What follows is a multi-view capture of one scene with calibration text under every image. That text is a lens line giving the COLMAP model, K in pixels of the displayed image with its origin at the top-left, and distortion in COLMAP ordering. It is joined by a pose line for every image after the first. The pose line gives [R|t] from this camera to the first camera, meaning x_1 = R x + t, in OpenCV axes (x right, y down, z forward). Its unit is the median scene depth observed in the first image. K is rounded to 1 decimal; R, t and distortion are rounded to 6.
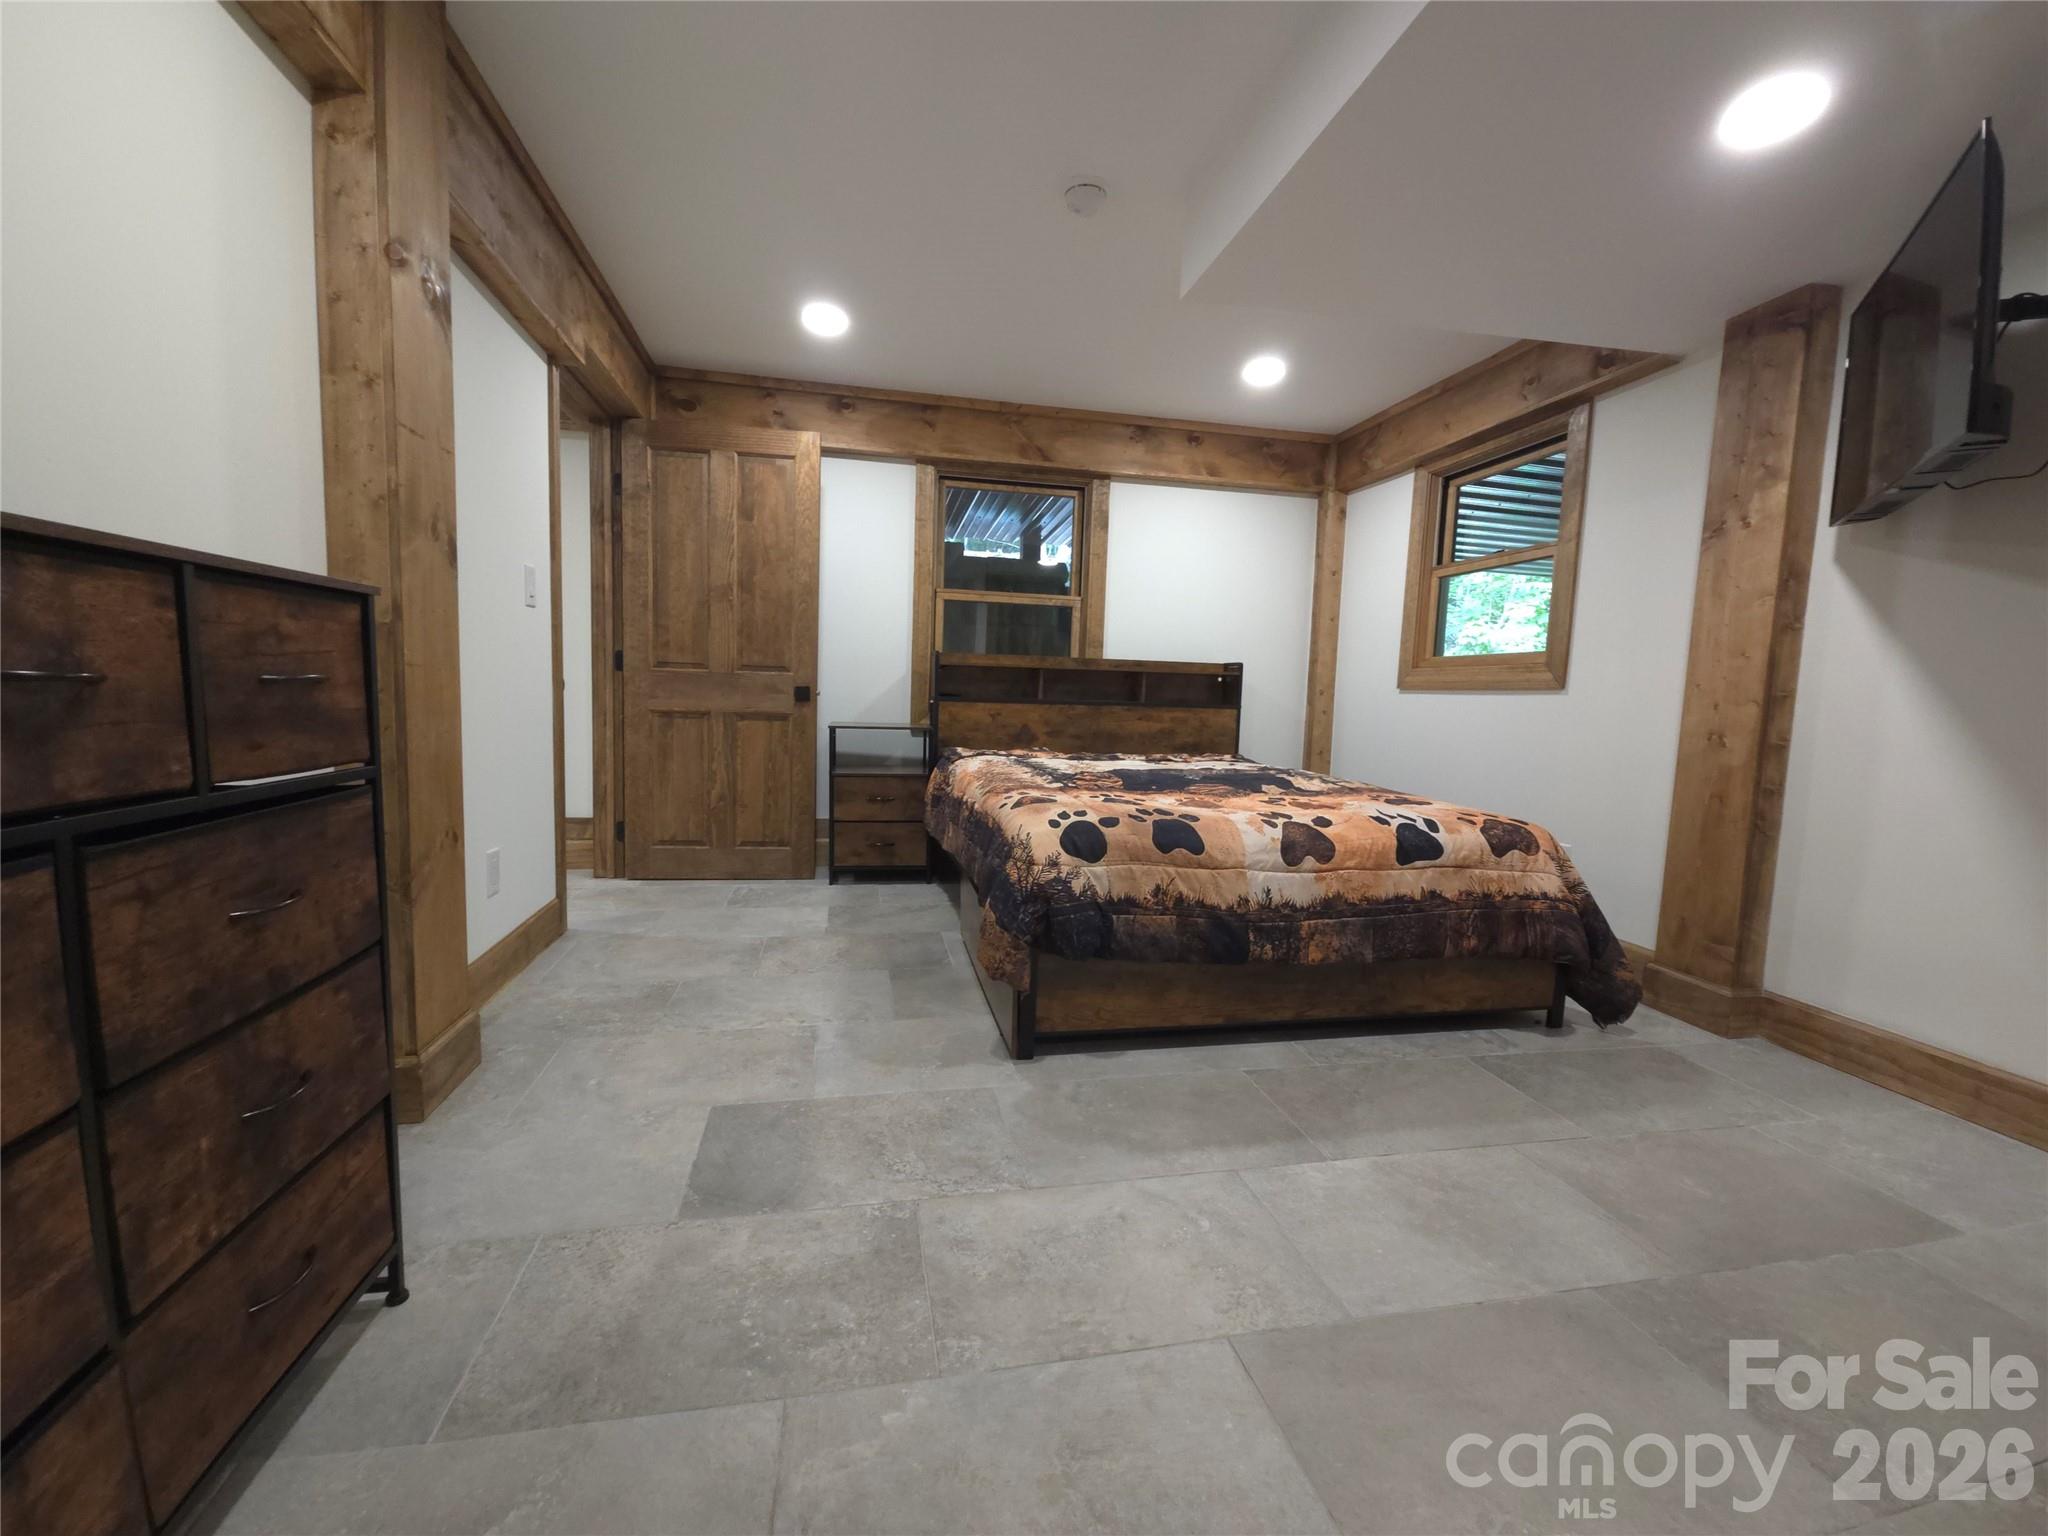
lens RADIAL K [[876.0, 0, 1032.9], [0, 876.0, 774.9], [0, 0, 1]] dist [0.002533, -0.003521]
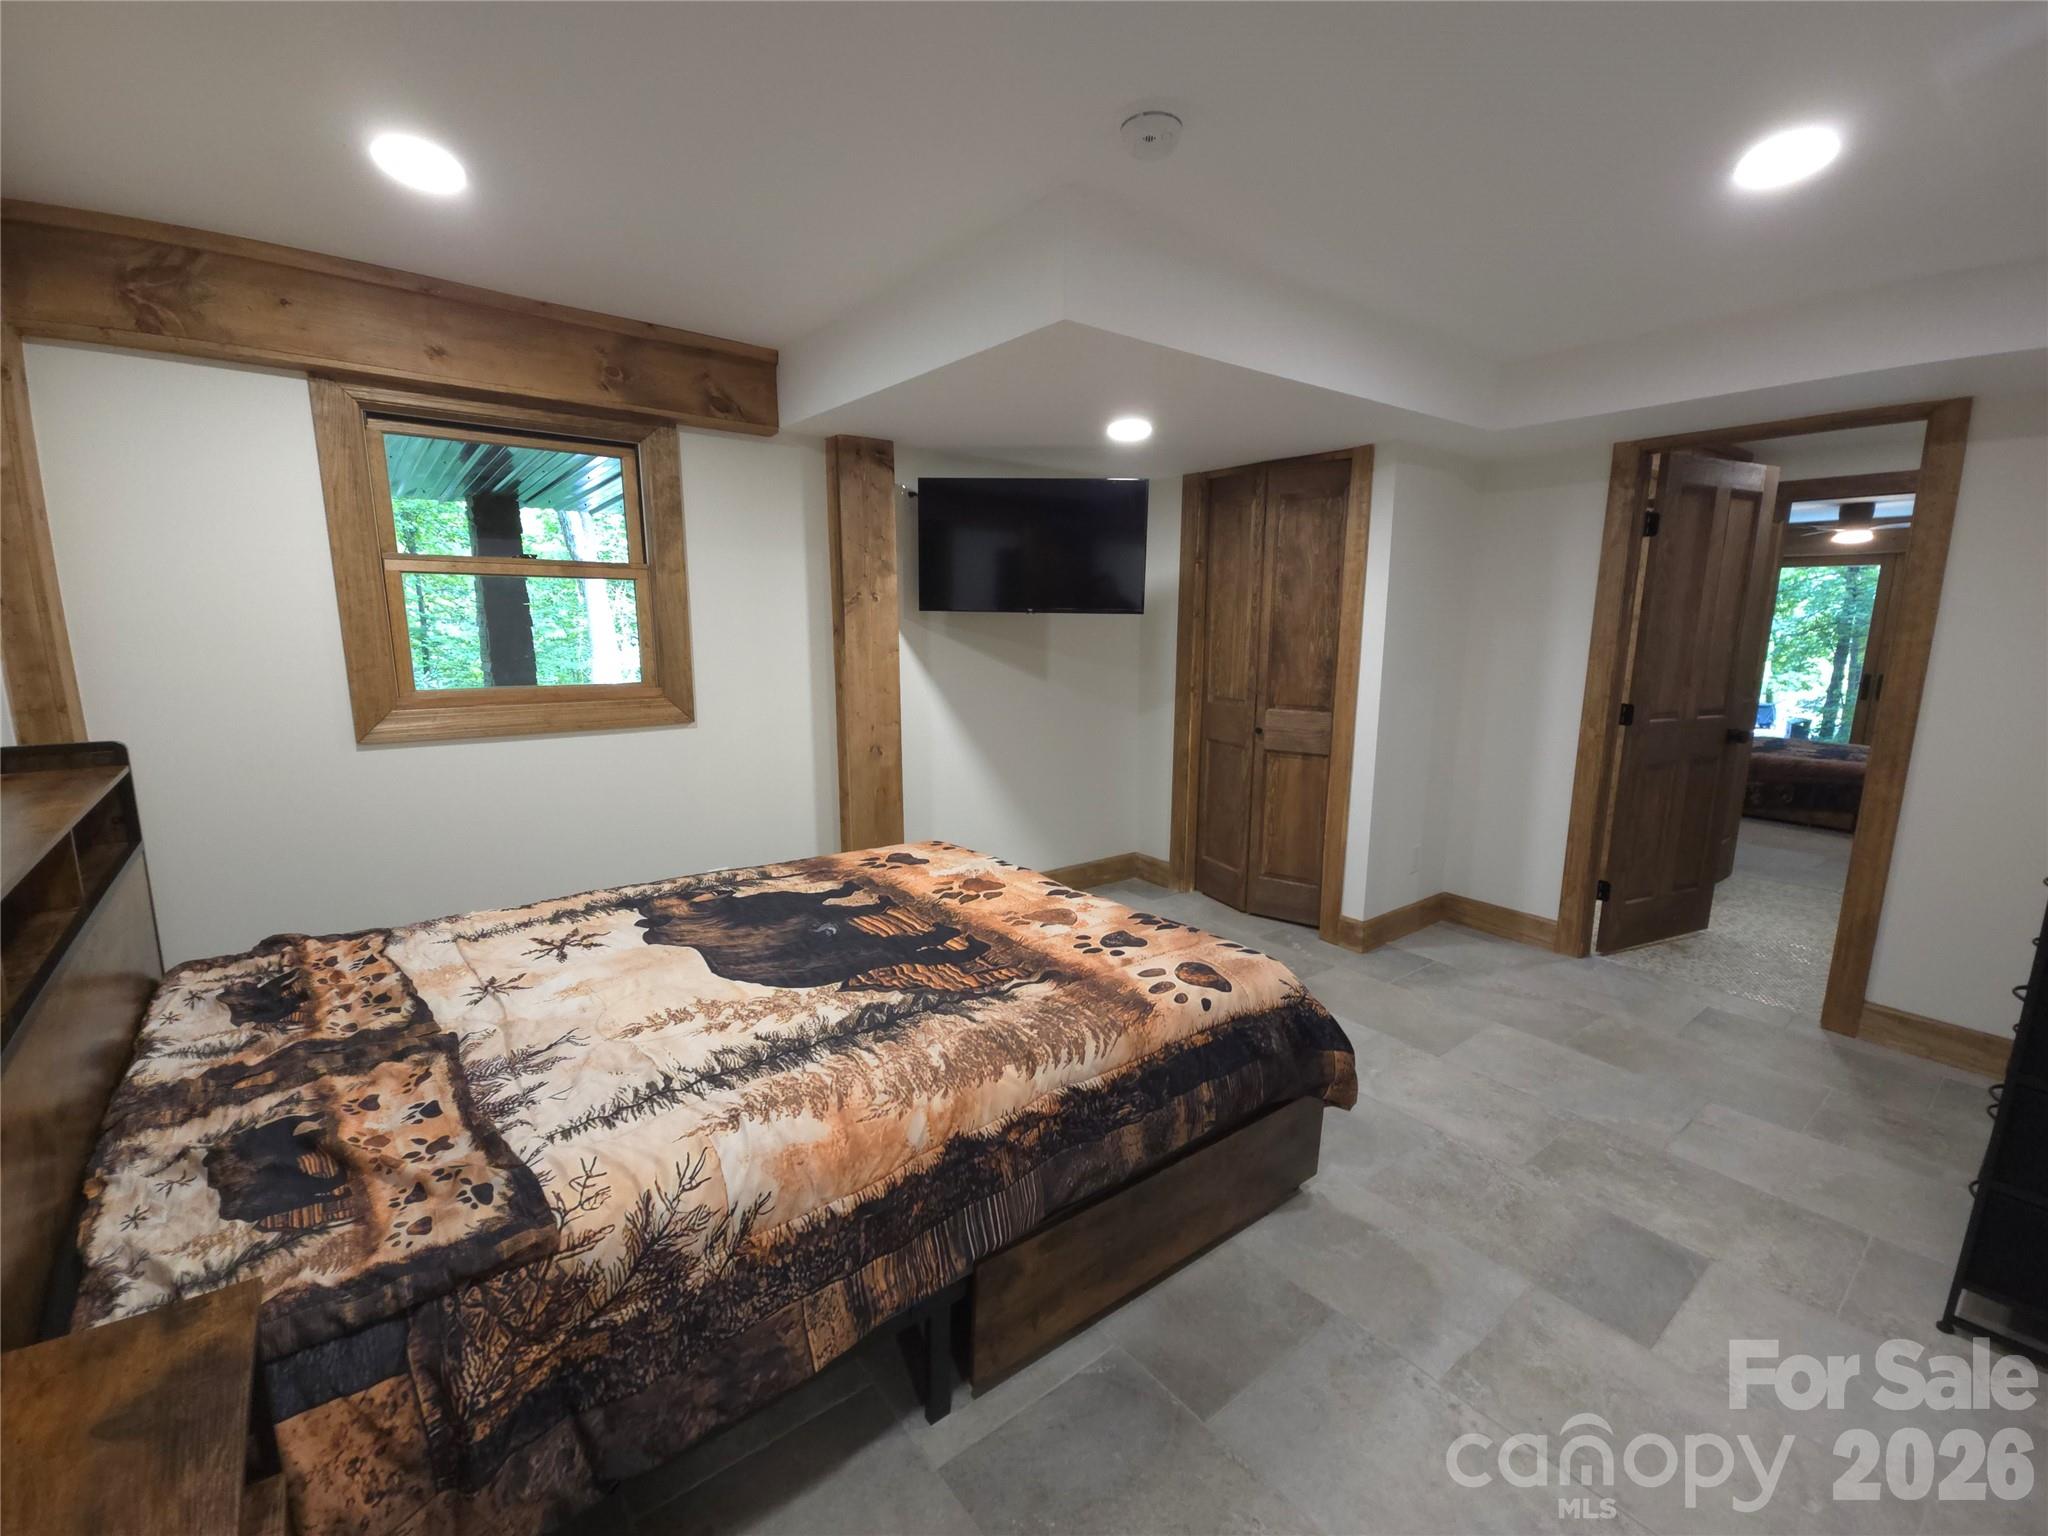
lens RADIAL K [[876.0, 0, 1023.1], [0, 876.0, 764.9], [0, 0, 1]] dist [0.002533, -0.003521]
pose [[-0.446766, -0.186833, 0.874925, -0.566284], [0.054489, 0.970453, 0.235056, -0.338892], [-0.892990, 0.152689, -0.423385, 1.399884]]
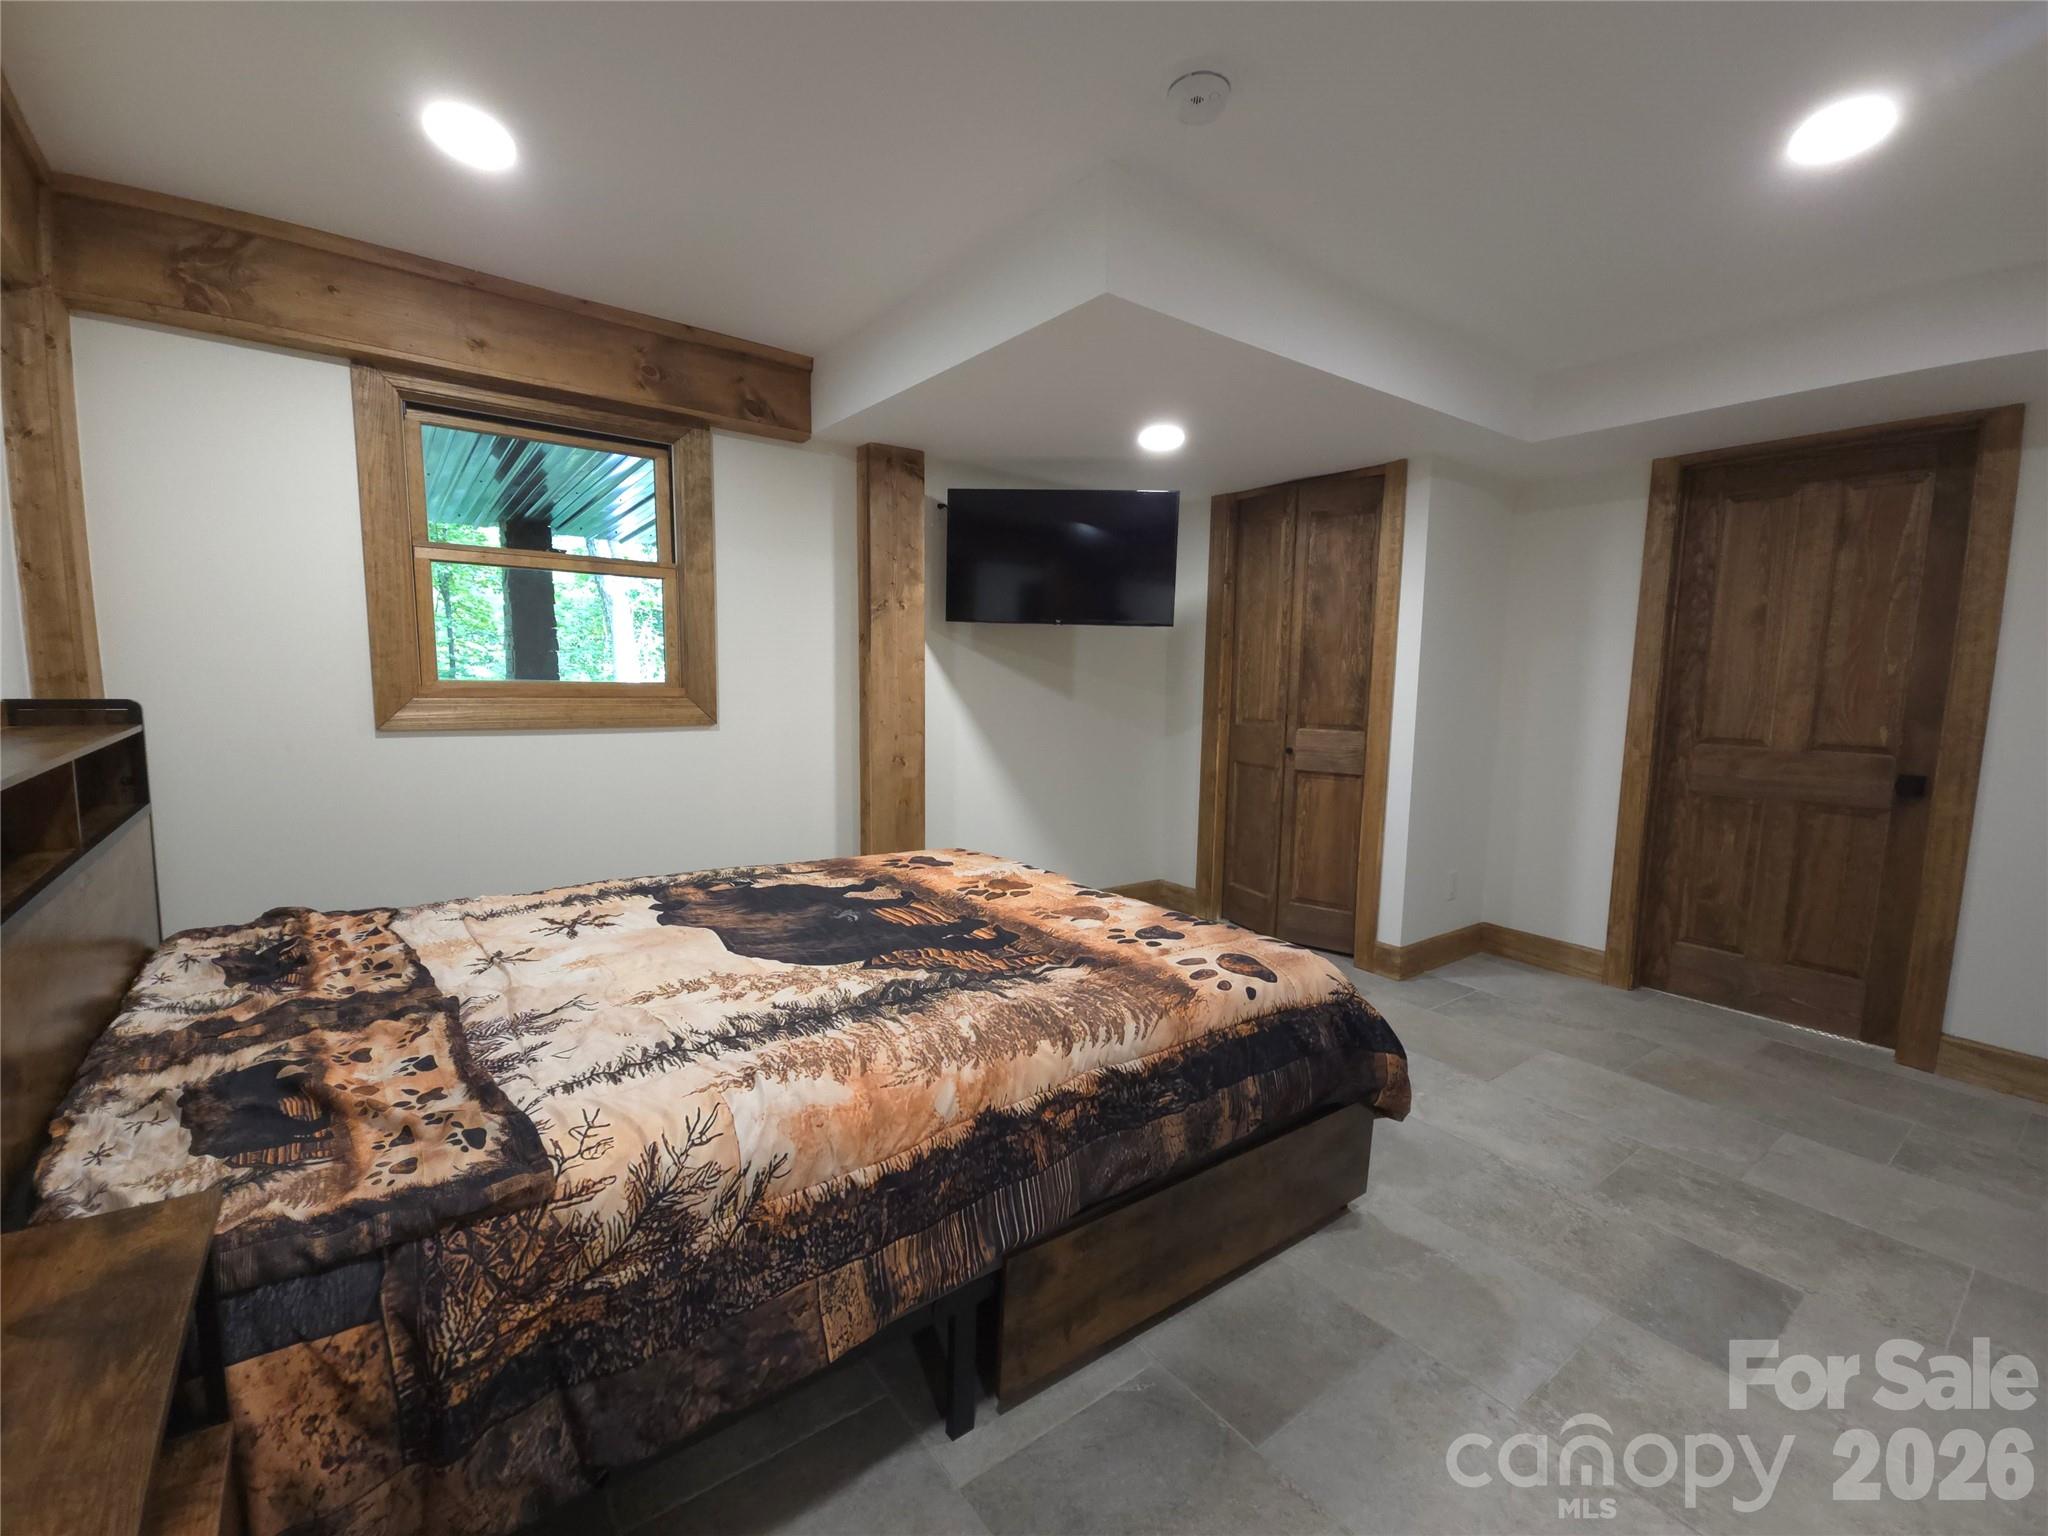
lens RADIAL K [[876.0, 0, 1023.5], [0, 876.0, 765.5], [0, 0, 1]] dist [0.002533, -0.003521]
pose [[-0.428879, -0.138605, 0.892666, -0.542713], [0.043210, 0.983880, 0.173529, -0.266342], [-0.902328, 0.112994, -0.415976, 1.409862]]
